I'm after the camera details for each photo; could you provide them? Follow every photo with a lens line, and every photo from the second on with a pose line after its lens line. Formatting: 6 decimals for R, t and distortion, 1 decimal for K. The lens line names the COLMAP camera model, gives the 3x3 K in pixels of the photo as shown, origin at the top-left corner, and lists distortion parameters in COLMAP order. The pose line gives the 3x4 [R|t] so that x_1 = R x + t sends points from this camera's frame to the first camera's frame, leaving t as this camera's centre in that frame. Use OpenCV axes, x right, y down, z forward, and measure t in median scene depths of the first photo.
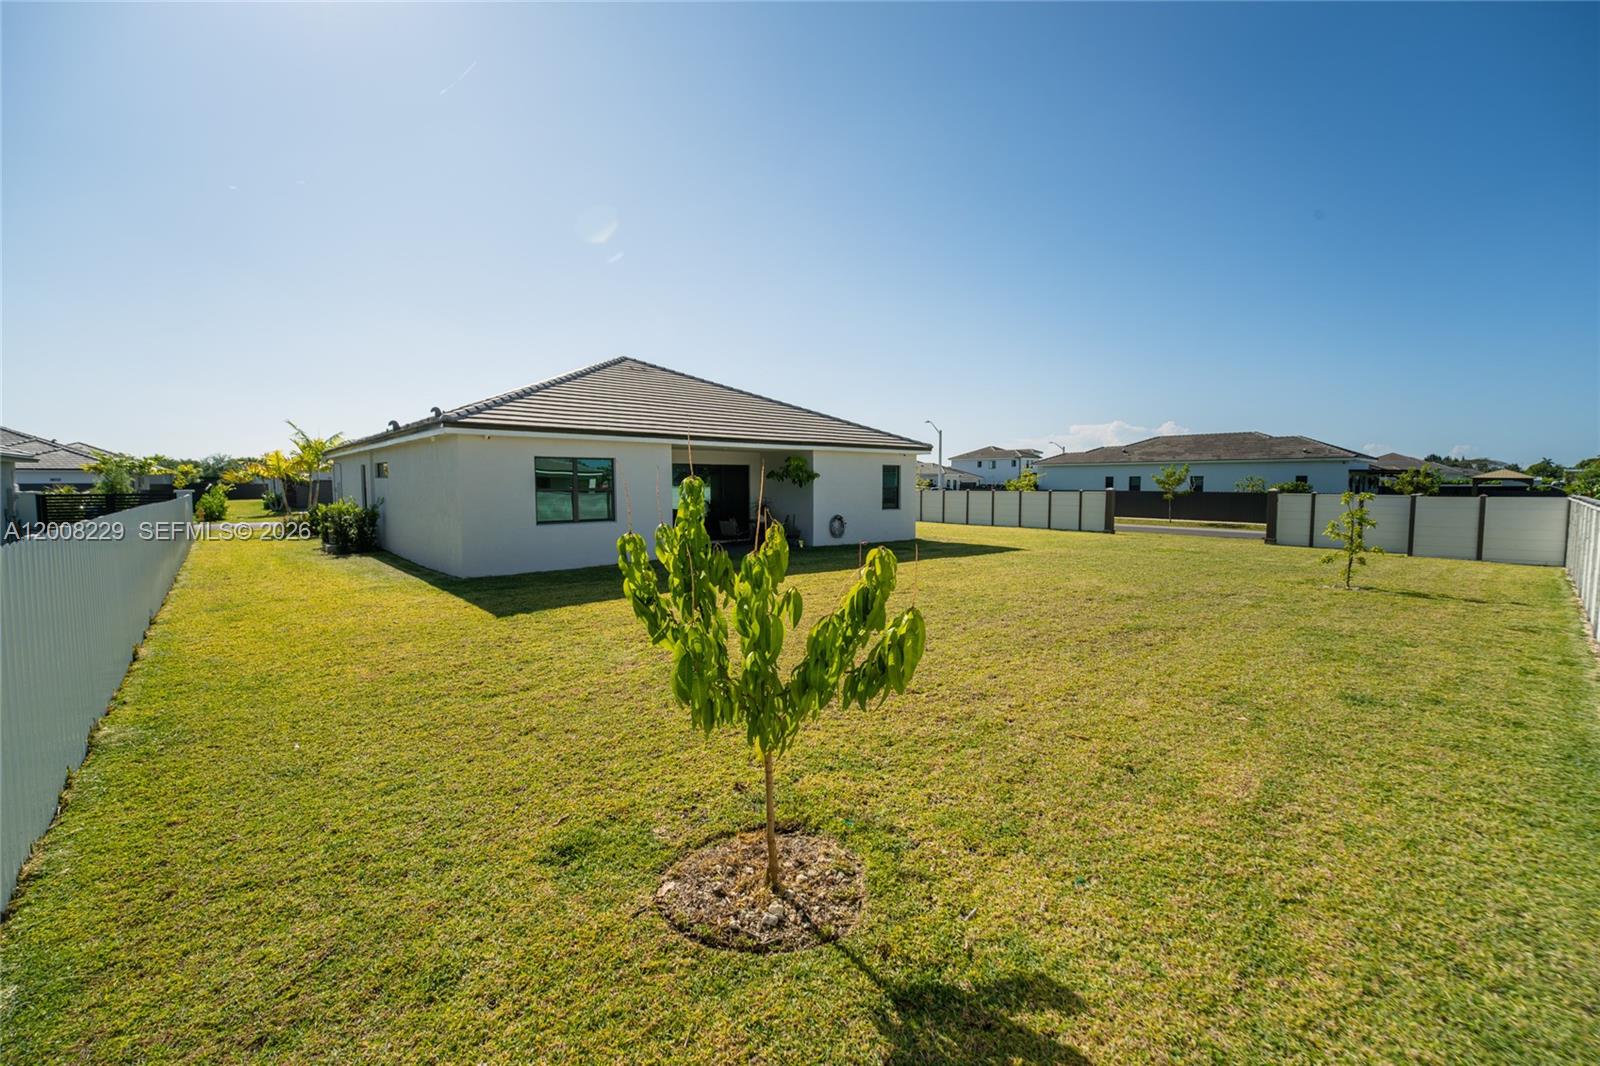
lens RADIAL K [[656.8, 0, 812.4], [0, 656.8, 538.1], [0, 0, 1]] dist [-0.006767, -0.004447]
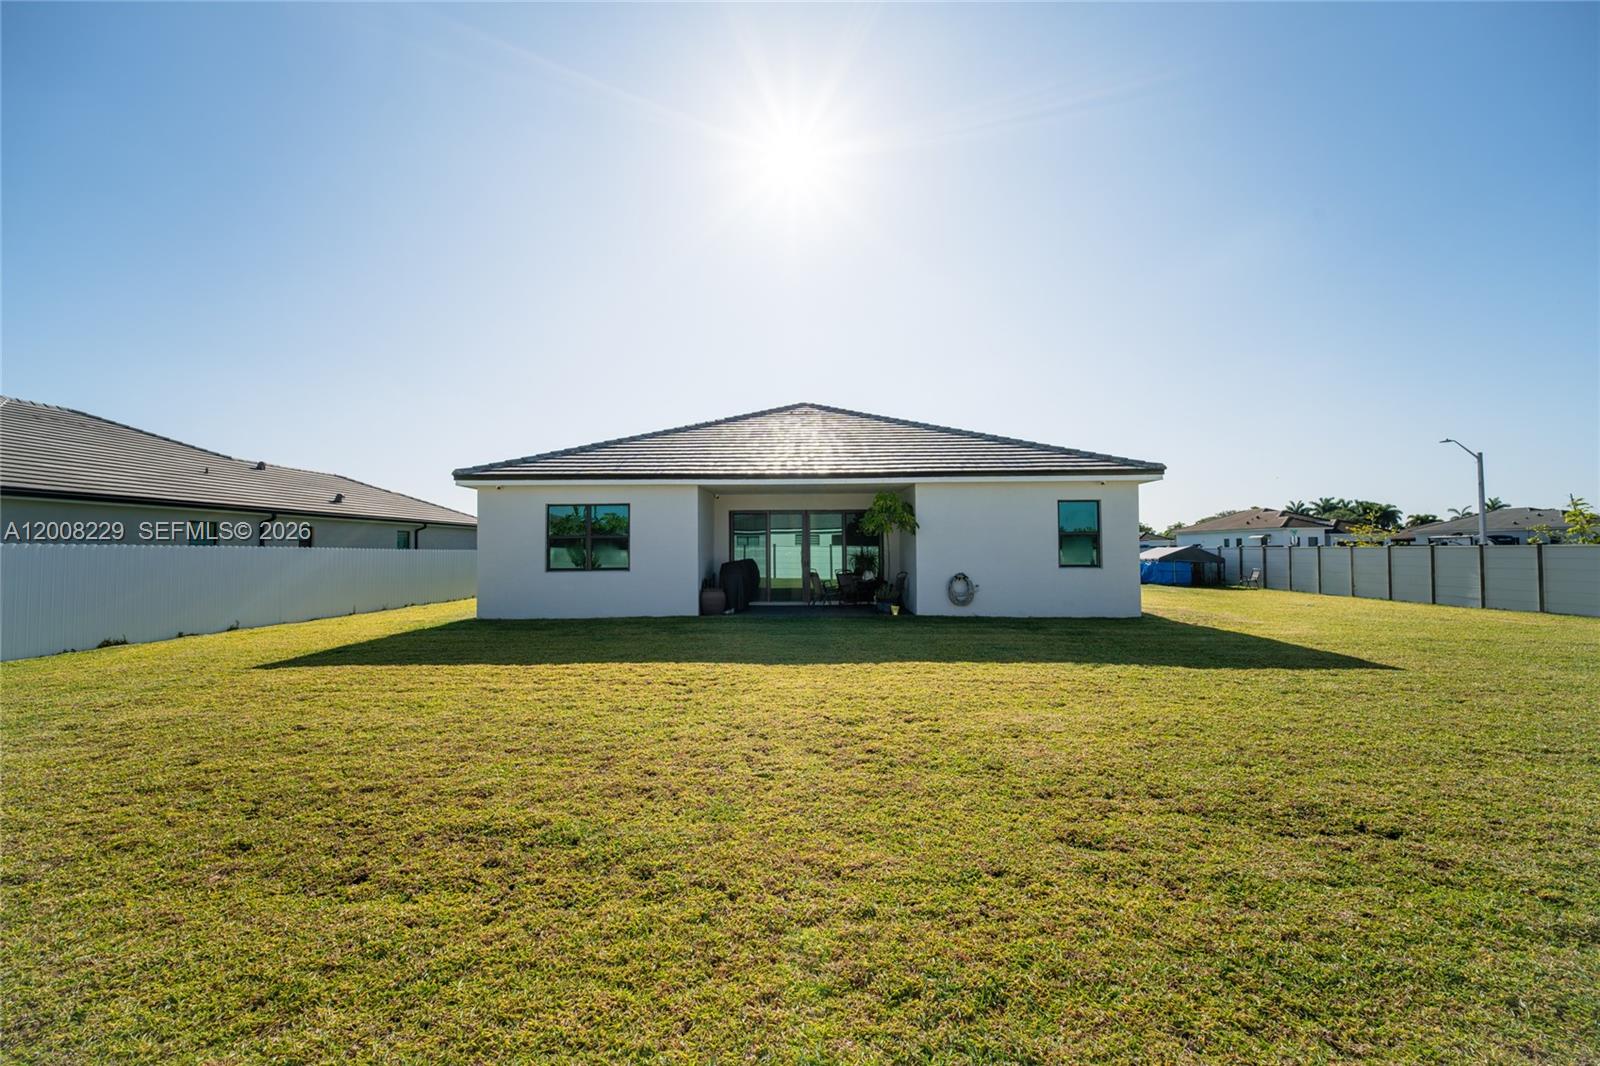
lens RADIAL K [[656.8, 0, 803.1], [0, 656.8, 539.7], [0, 0, 1]] dist [-0.006767, -0.004447]
pose [[0.727858, -0.020023, -0.685435, 0.424129], [-0.052017, 0.995081, -0.084306, -0.002854], [0.683752, 0.097017, 0.723237, 0.396632]]
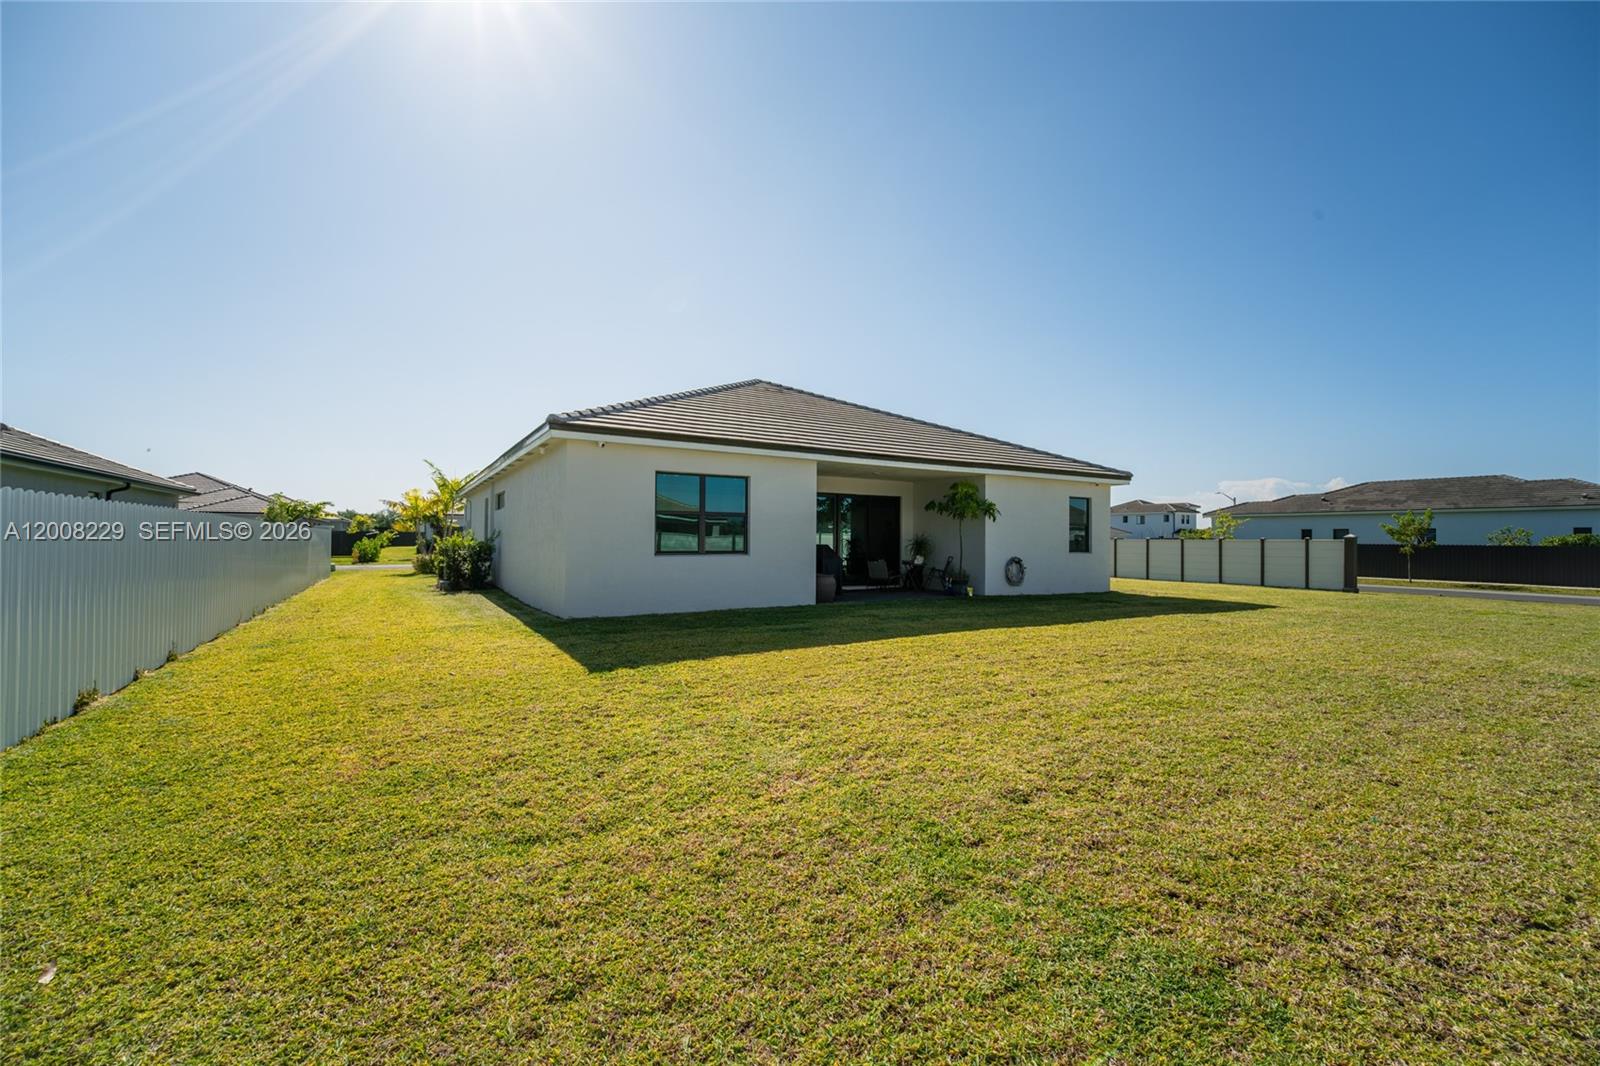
lens RADIAL K [[656.8, 0, 796.5], [0, 656.8, 530.0], [0, 0, 1]] dist [-0.006767, -0.004447]
pose [[0.980330, 0.002821, -0.197344, -0.068329], [-0.022971, 0.994733, -0.099891, 0.018493], [0.196023, 0.102460, 0.975232, 0.184711]]
